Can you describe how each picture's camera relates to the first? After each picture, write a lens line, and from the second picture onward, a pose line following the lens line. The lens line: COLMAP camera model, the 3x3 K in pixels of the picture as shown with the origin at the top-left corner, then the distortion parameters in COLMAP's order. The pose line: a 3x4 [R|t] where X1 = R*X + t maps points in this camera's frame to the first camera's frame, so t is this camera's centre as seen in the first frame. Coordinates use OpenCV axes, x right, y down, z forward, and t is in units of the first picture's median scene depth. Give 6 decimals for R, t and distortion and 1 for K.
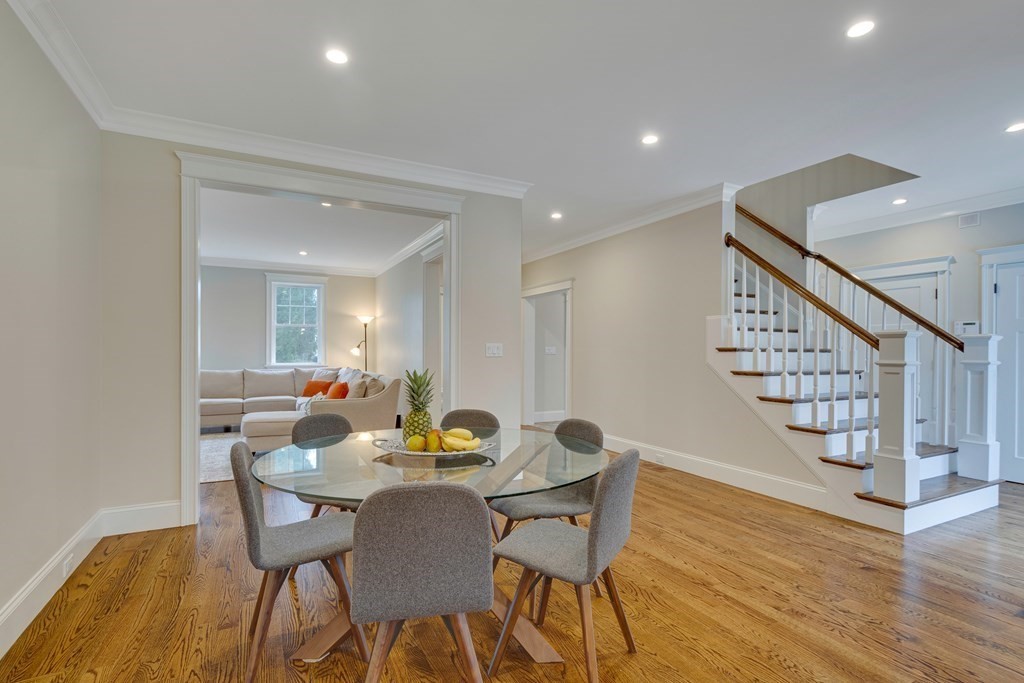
lens RADIAL K [[488.4, 0, 520.9], [0, 488.4, 354.4], [0, 0, 1]] dist [-0.000163, 0.000273]
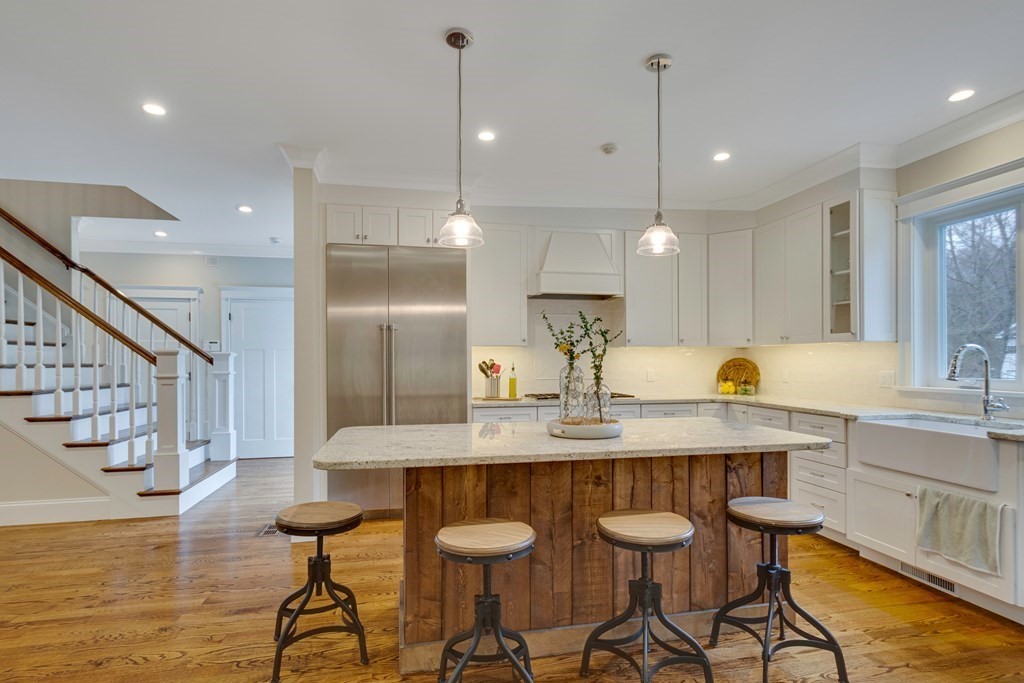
lens RADIAL K [[515.4, 0, 492.6], [0, 515.4, 356.1], [0, 0, 1]] dist [0.005681, -0.001796]
pose [[0.302794, -0.001164, 0.953055, -0.184206], [0.016198, 0.999861, -0.003926, -0.011853], [-0.952918, 0.016626, 0.302771, -0.131076]]
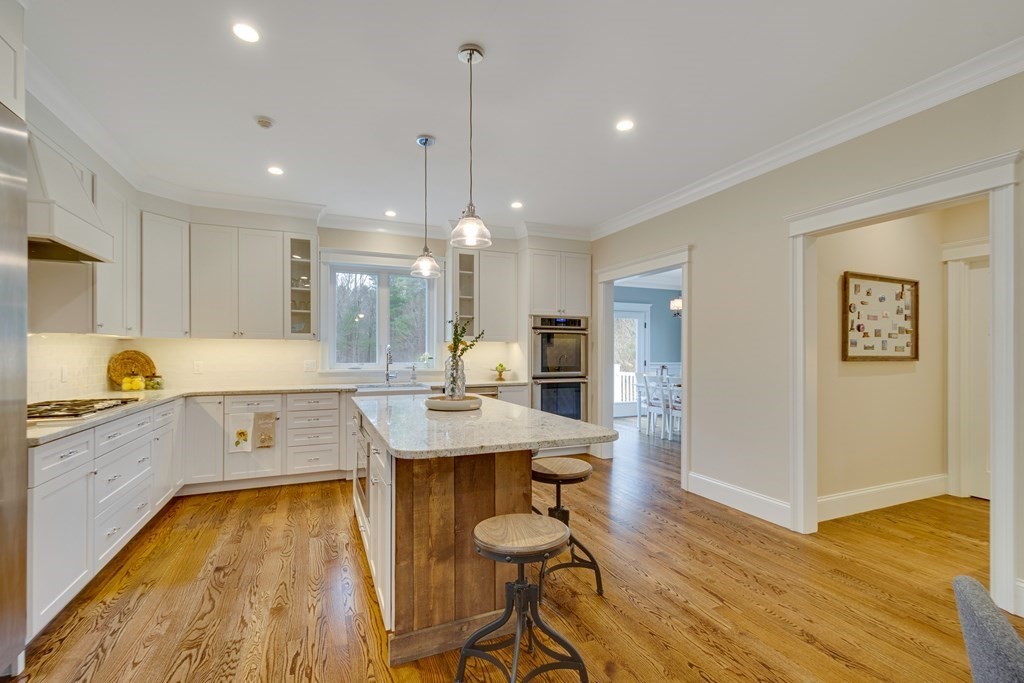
lens RADIAL K [[458.2, 0, 513.4], [0, 458.2, 355.0], [0, 0, 1]] dist [0.002474, -0.002450]
pose [[-0.996851, -0.006899, 0.079000, 0.288589], [-0.005634, 0.999852, 0.016229, -0.014275], [-0.079100, 0.015733, -0.996742, 0.660969]]
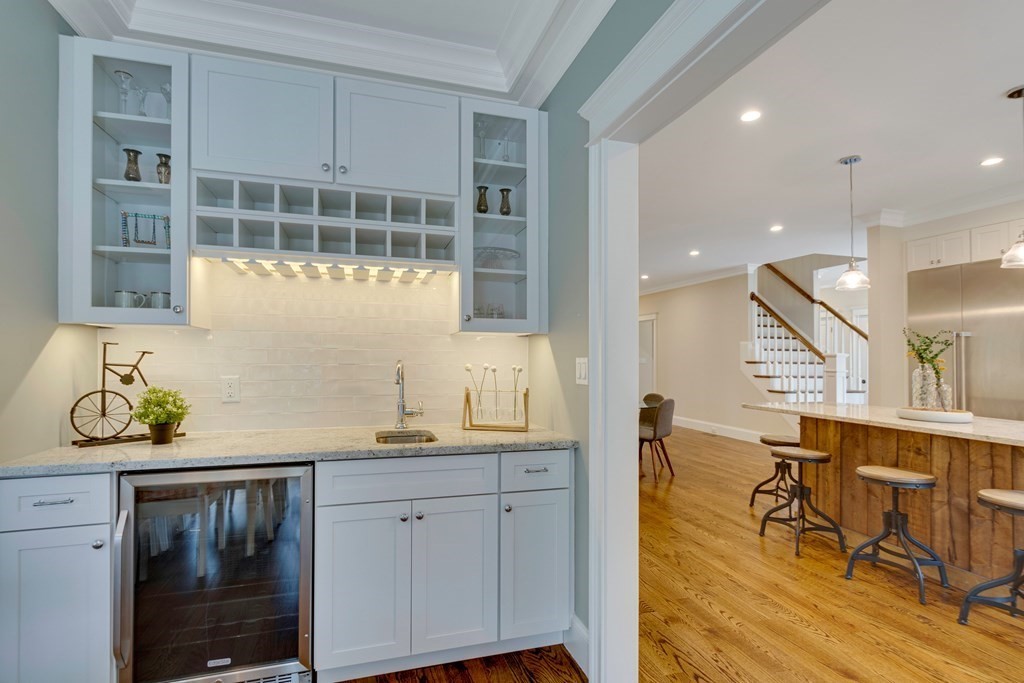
lens RADIAL K [[488.4, 0, 502.4], [0, 488.4, 341.1], [0, 0, 1]] dist [-0.000163, 0.000273]
pose [[0.976045, 0.000942, -0.217566, -0.055752], [-0.010430, 0.999044, -0.042463, -0.002888], [0.217318, 0.043715, 0.975121, -0.975798]]
